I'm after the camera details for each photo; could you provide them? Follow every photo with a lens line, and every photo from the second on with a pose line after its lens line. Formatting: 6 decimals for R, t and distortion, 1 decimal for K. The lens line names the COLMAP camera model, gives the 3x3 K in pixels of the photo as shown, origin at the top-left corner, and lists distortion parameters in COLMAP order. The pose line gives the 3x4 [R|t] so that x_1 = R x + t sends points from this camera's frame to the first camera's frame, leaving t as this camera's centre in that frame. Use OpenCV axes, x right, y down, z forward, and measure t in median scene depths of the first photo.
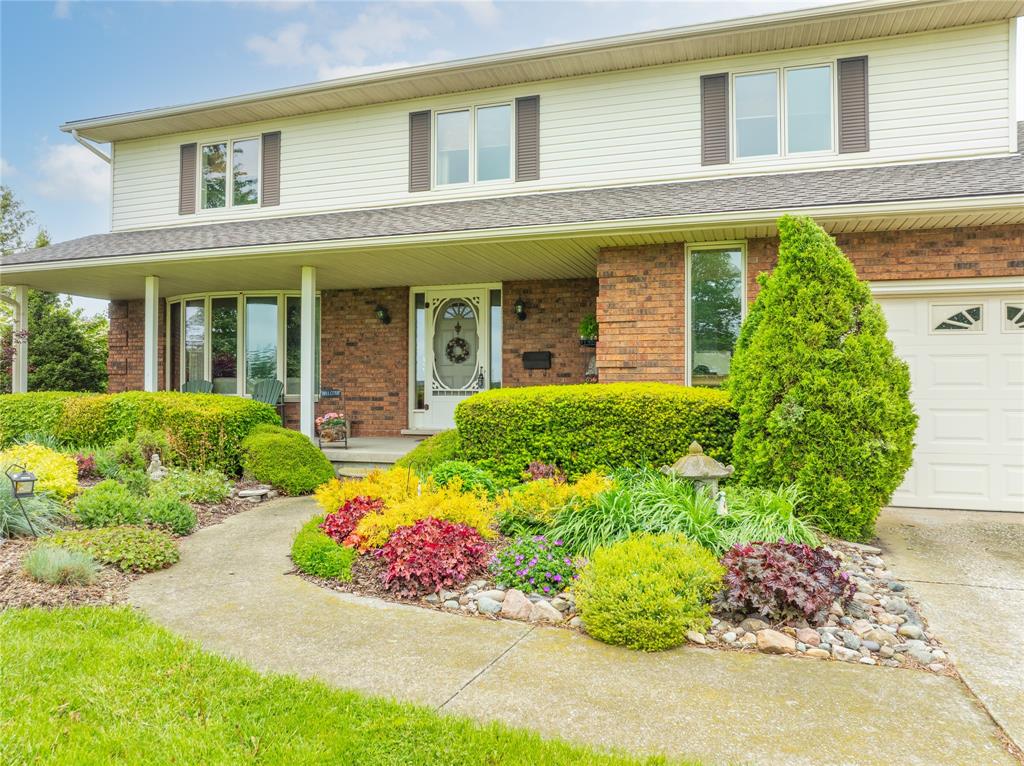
lens RADIAL K [[711.4, 0, 513.4], [0, 711.4, 377.3], [0, 0, 1]] dist [-0.036197, -0.000502]
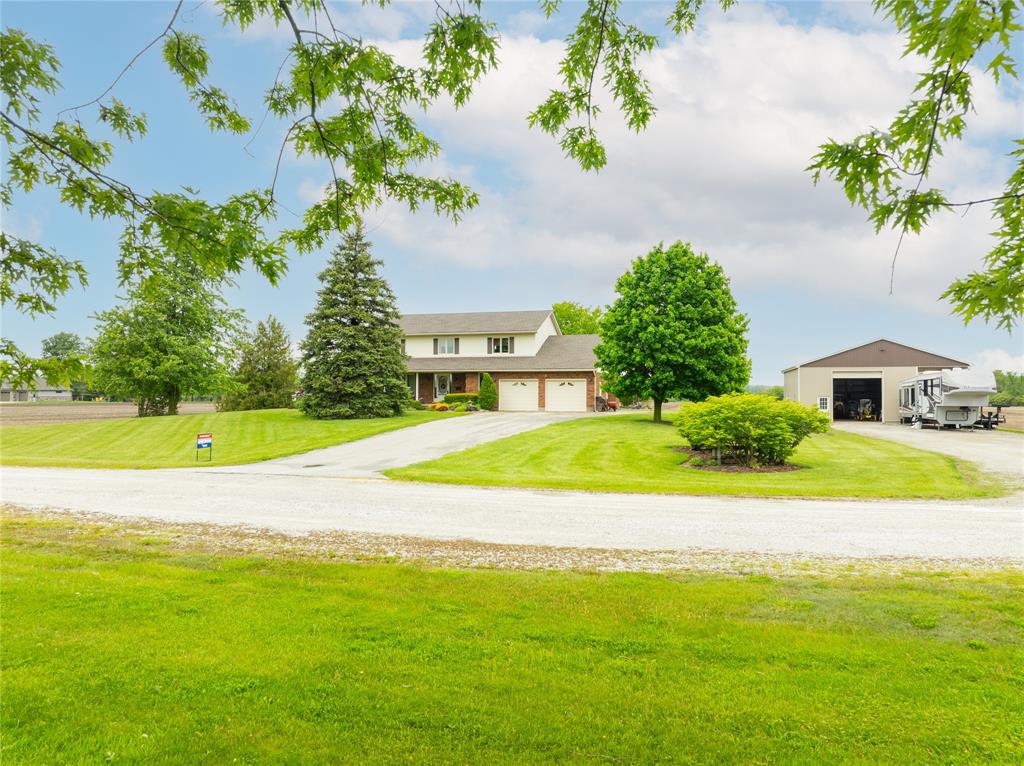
lens RADIAL K [[711.4, 0, 512.3], [0, 711.4, 386.8], [0, 0, 1]] dist [-0.036197, -0.000502]
pose [[0.999314, 0.002442, 0.036957, 0.235464], [-0.002640, 0.999982, 0.005327, -0.064702], [-0.036944, -0.005421, 0.999303, -4.246510]]
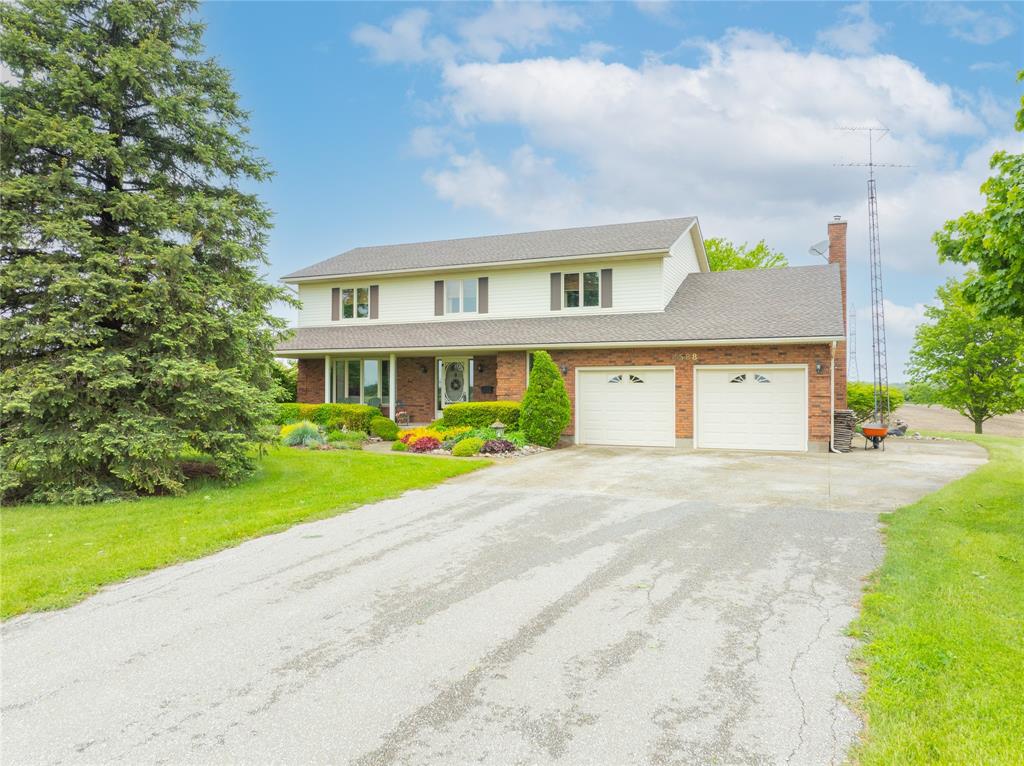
lens RADIAL K [[711.4, 0, 513.0], [0, 711.4, 385.9], [0, 0, 1]] dist [-0.036197, -0.000502]
pose [[0.995781, -0.000721, -0.091754, 0.333132], [0.001428, 0.999970, 0.007636, -0.053966], [0.091746, -0.007735, 0.995752, -1.333751]]
